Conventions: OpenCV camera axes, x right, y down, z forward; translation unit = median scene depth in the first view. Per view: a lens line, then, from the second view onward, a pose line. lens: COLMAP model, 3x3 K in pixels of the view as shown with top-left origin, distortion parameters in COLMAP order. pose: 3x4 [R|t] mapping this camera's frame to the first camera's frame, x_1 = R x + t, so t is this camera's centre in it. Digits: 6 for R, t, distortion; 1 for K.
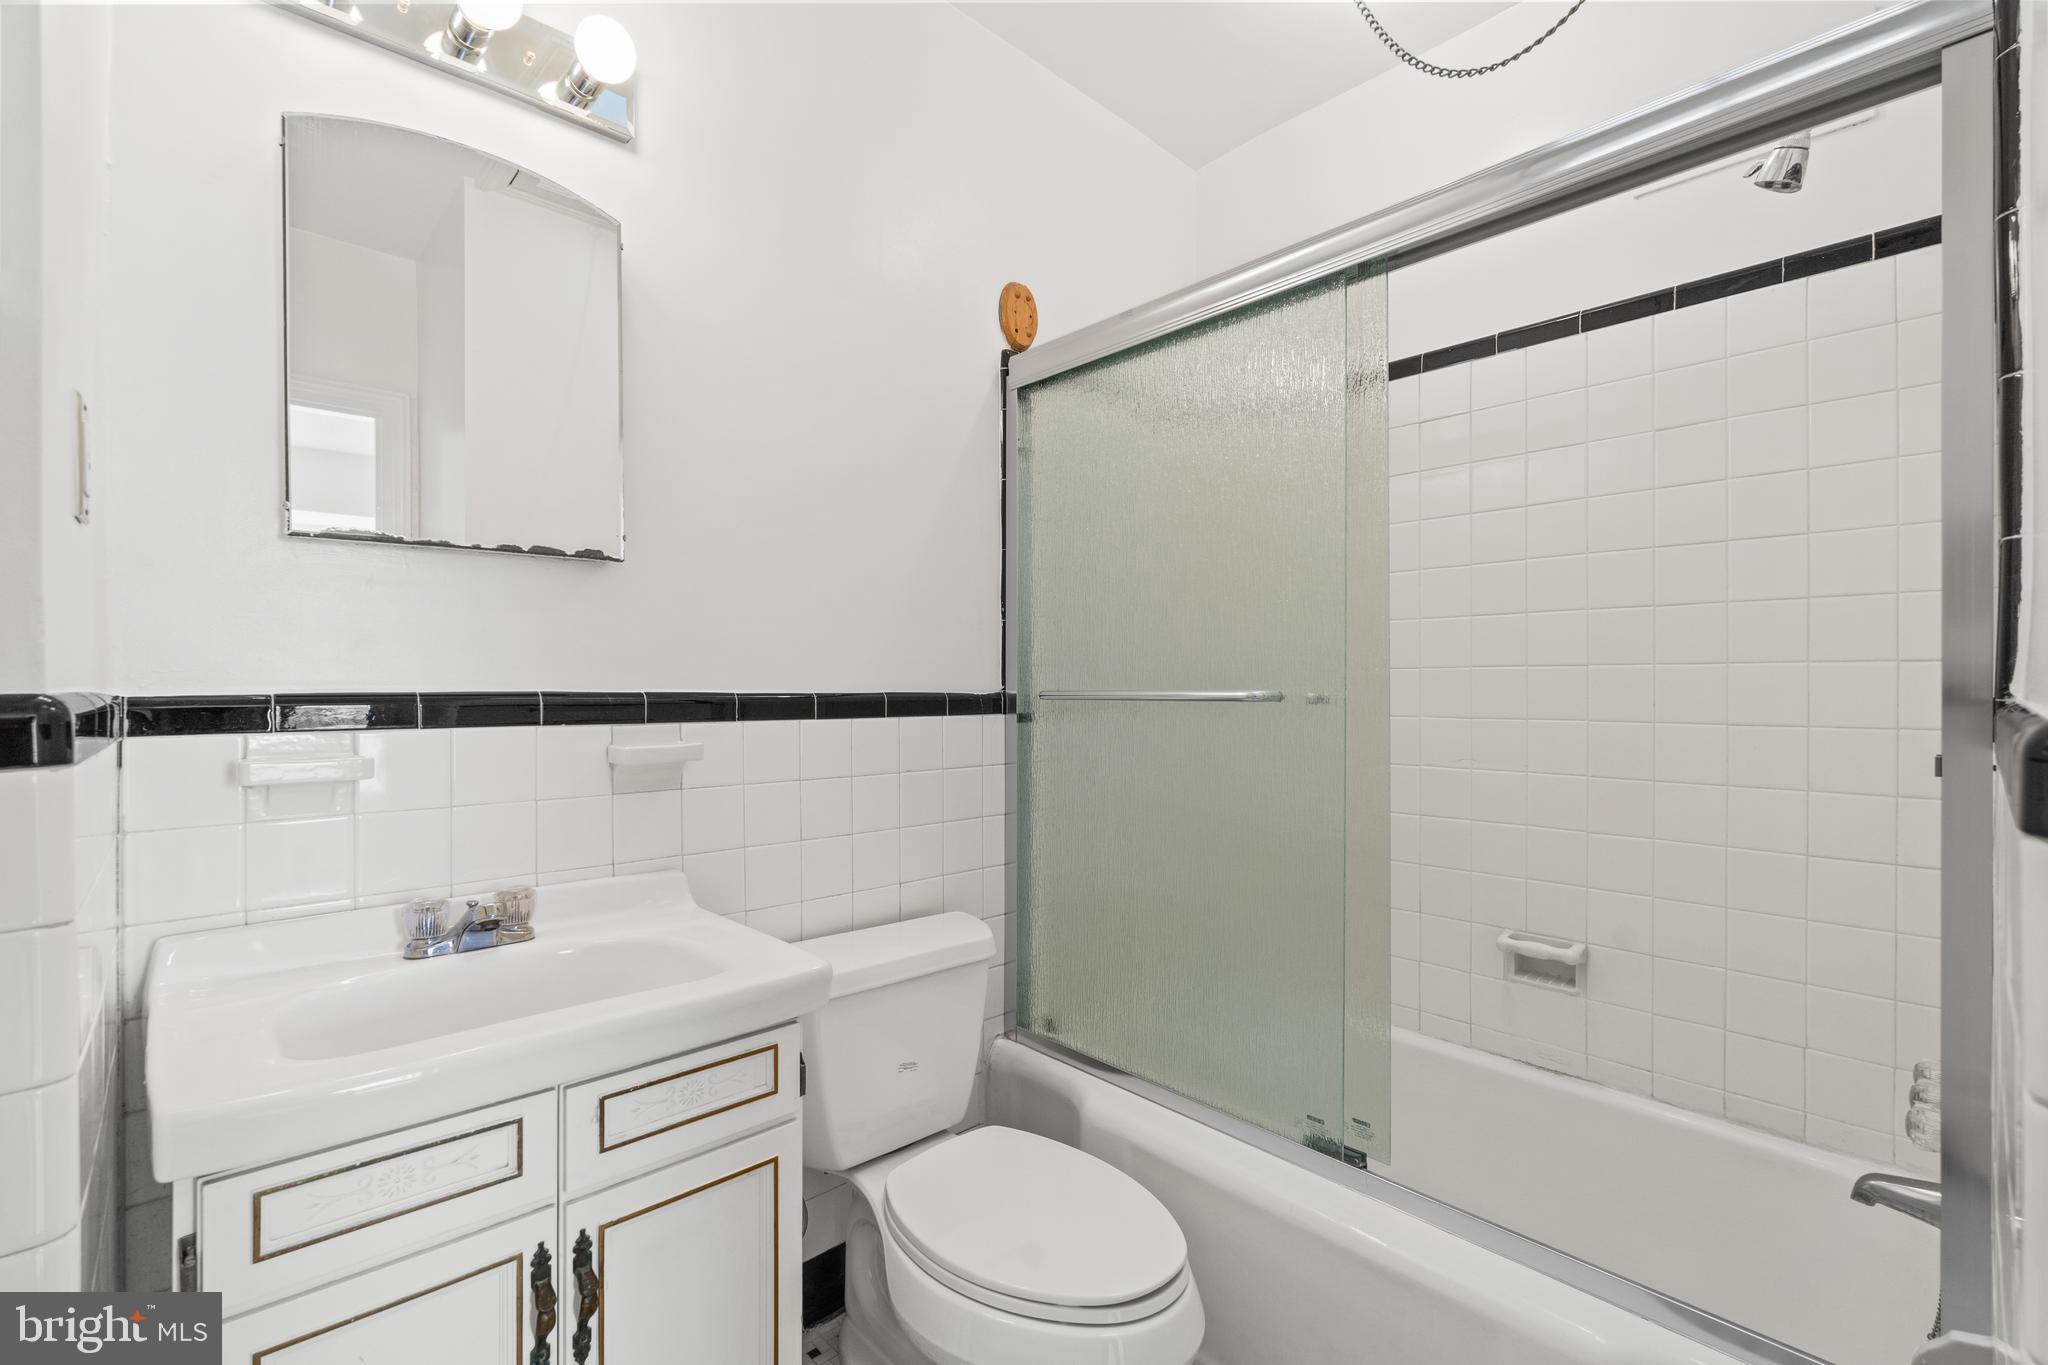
lens RADIAL K [[907.7, 0, 1016.1], [0, 907.7, 687.2], [0, 0, 1]] dist [-0.017004, 0.000096]
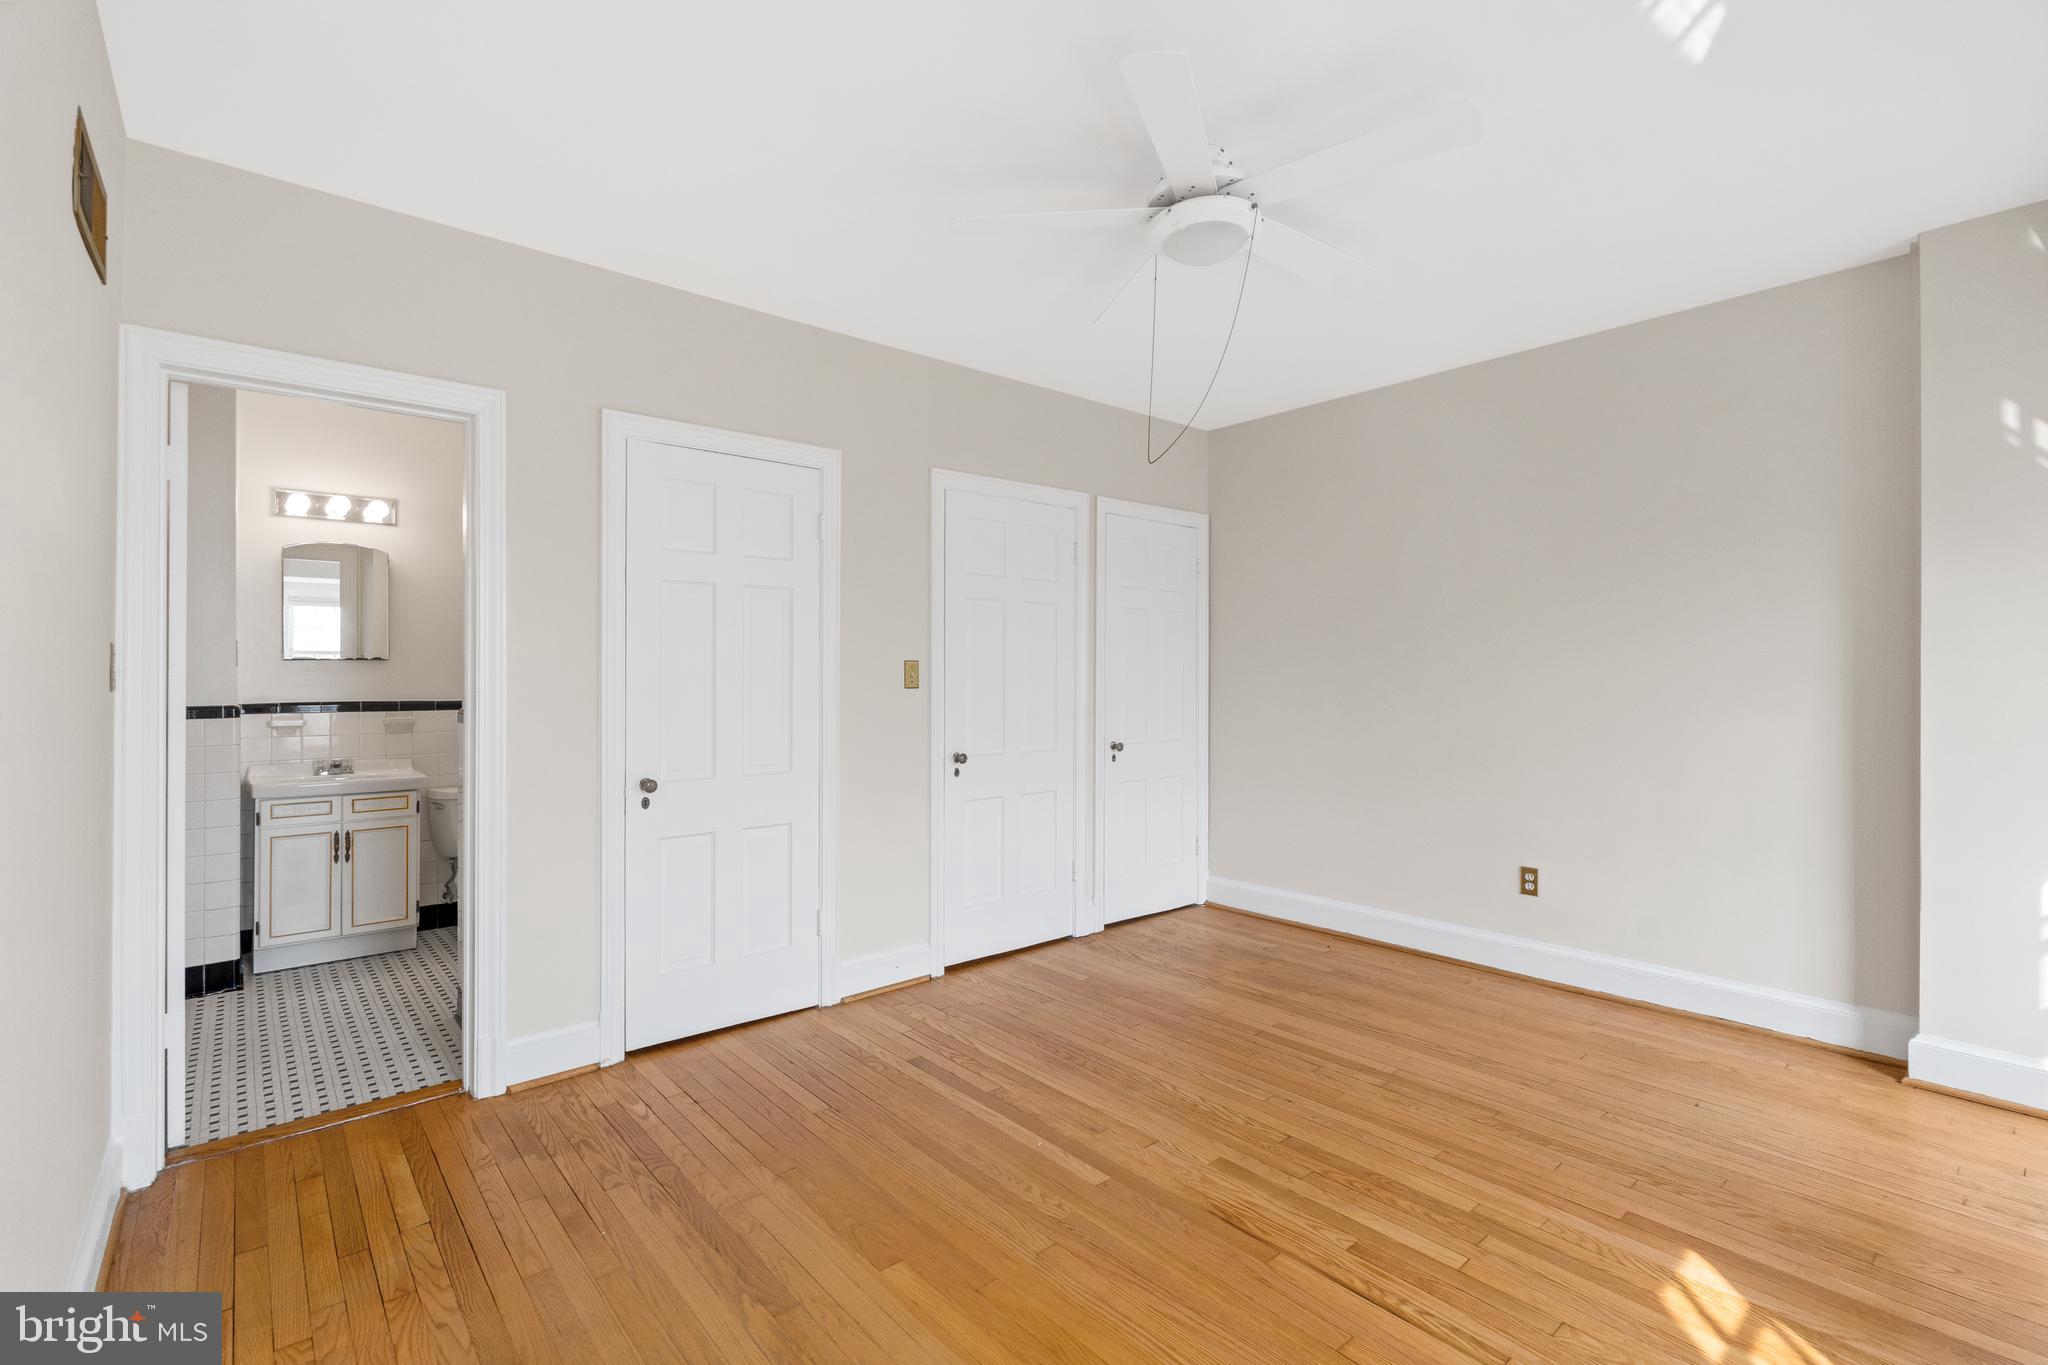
lens RADIAL K [[907.7, 0, 1027.7], [0, 907.7, 678.7], [0, 0, 1]] dist [-0.017004, 0.000096]
pose [[0.999694, 0.001522, -0.024701, 2.625522], [-0.001410, 0.999989, 0.004559, -0.126424], [0.024707, -0.004523, 0.999684, -2.931405]]
